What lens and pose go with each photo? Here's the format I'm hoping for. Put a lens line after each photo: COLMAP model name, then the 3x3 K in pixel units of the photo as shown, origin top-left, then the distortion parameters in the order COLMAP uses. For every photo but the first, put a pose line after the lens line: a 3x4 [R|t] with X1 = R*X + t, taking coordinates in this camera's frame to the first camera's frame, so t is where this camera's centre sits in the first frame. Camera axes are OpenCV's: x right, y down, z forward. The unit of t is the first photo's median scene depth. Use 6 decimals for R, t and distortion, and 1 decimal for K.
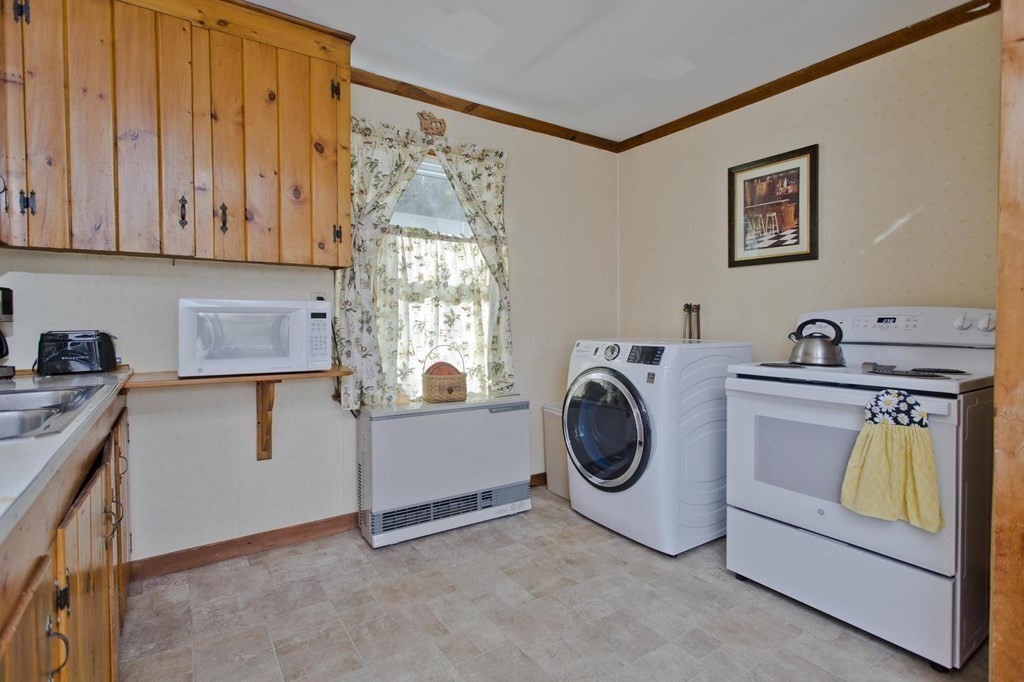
lens RADIAL K [[490.7, 0, 513.4], [0, 490.7, 327.0], [0, 0, 1]] dist [-0.000181, 0.000316]
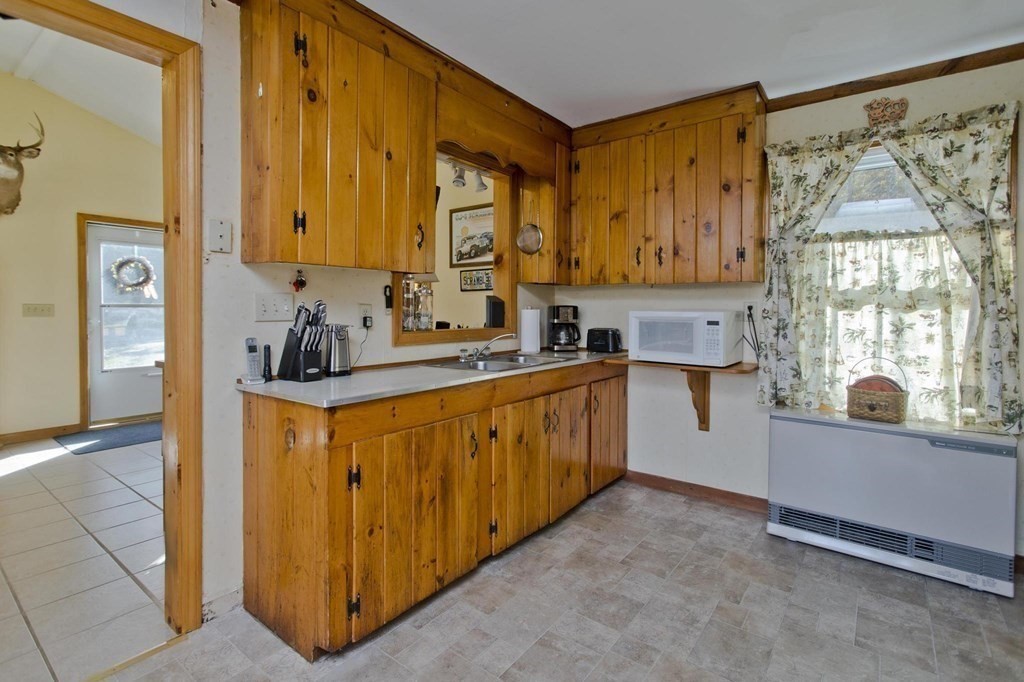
lens RADIAL K [[495.7, 0, 508.3], [0, 495.7, 313.9], [0, 0, 1]] dist [-0.000688, -0.000527]
pose [[0.313296, 0.013876, -0.949554, 0.514967], [-0.019894, 0.999770, 0.008046, -0.036973], [0.949447, 0.016370, 0.313500, 0.071616]]
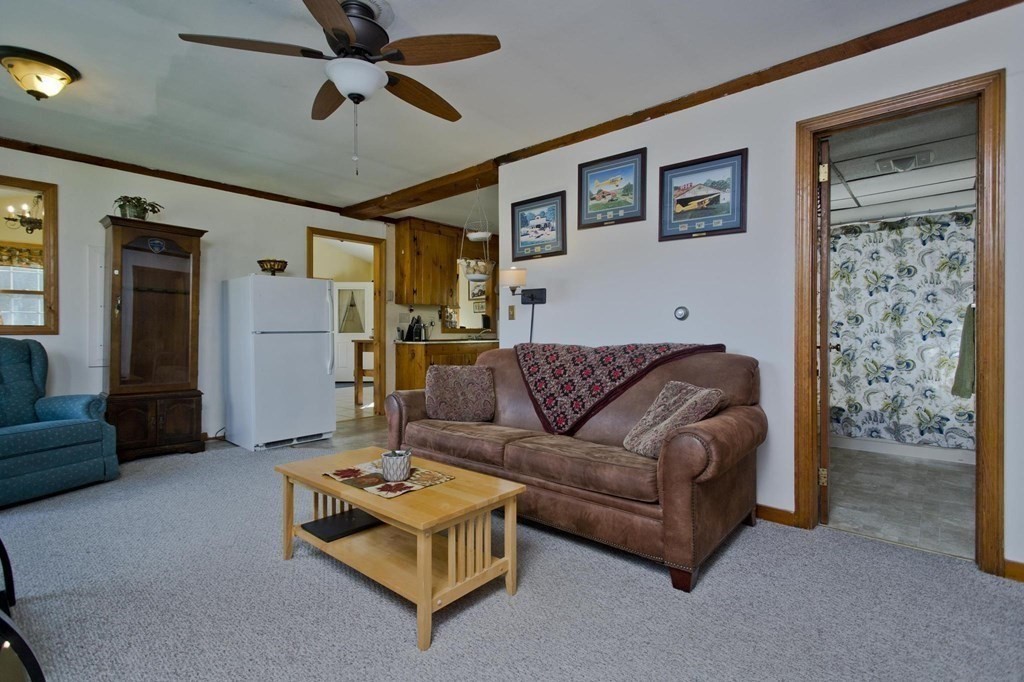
lens RADIAL K [[490.7, 0, 513.4], [0, 490.7, 327.0], [0, 0, 1]] dist [-0.000181, 0.000316]
pose [[0.246919, -0.004749, -0.969025, 2.217483], [-0.016455, 0.999823, -0.009093, 0.029118], [0.968896, 0.018191, 0.246797, -0.120452]]
